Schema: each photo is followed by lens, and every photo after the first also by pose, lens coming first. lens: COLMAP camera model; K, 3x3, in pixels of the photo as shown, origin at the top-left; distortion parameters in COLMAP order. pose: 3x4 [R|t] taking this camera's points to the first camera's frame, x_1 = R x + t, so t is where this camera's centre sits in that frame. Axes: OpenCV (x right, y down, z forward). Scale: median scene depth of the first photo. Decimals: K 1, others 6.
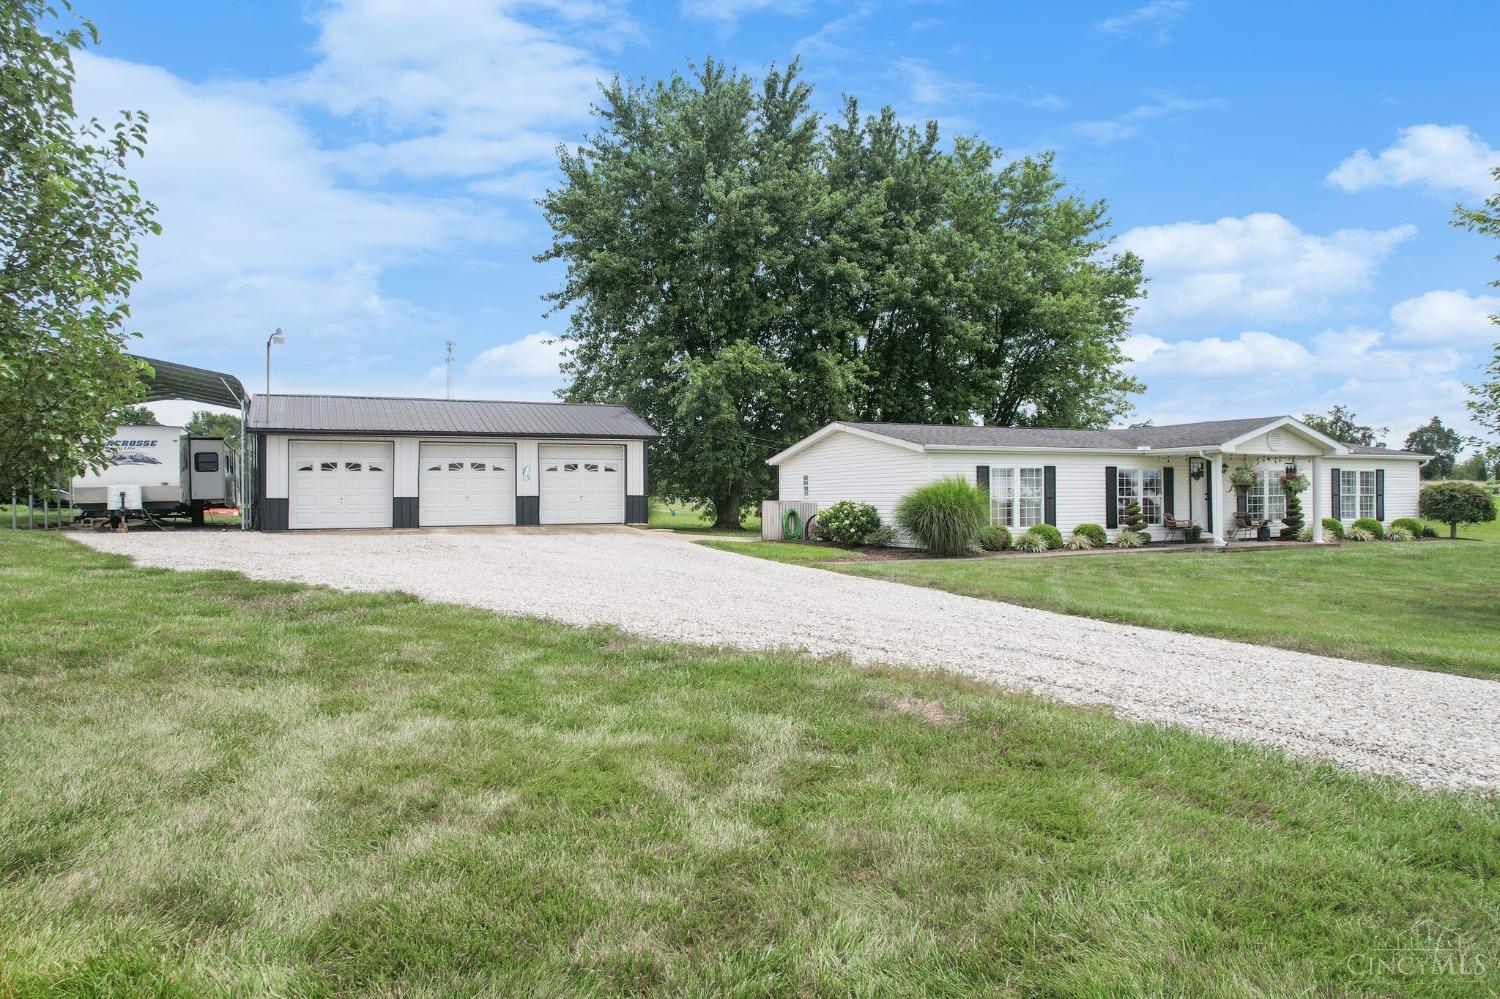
lens RADIAL K [[990.6, 0, 747.4], [0, 990.6, 487.9], [0, 0, 1]] dist [-0.015420, 0.001412]
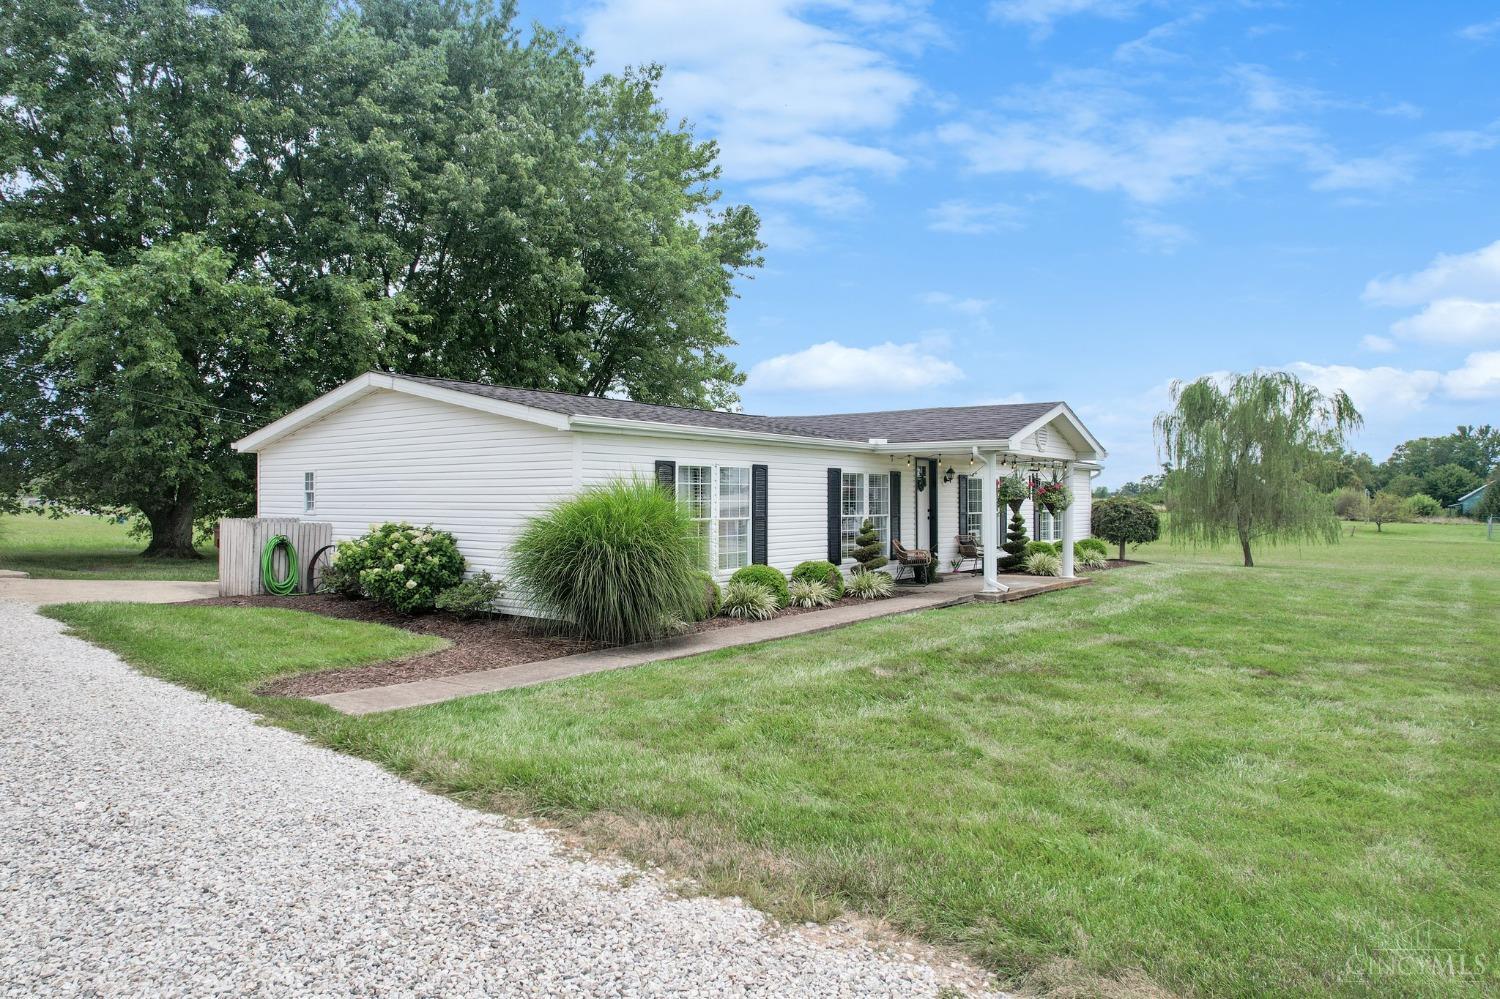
lens RADIAL K [[990.6, 0, 747.4], [0, 990.6, 487.9], [0, 0, 1]] dist [-0.015420, 0.001412]
pose [[0.887137, 0.013749, 0.461300, 0.020802], [-0.012812, 0.999905, -0.005163, -0.004142], [-0.461327, -0.001330, 0.887229, 0.384975]]
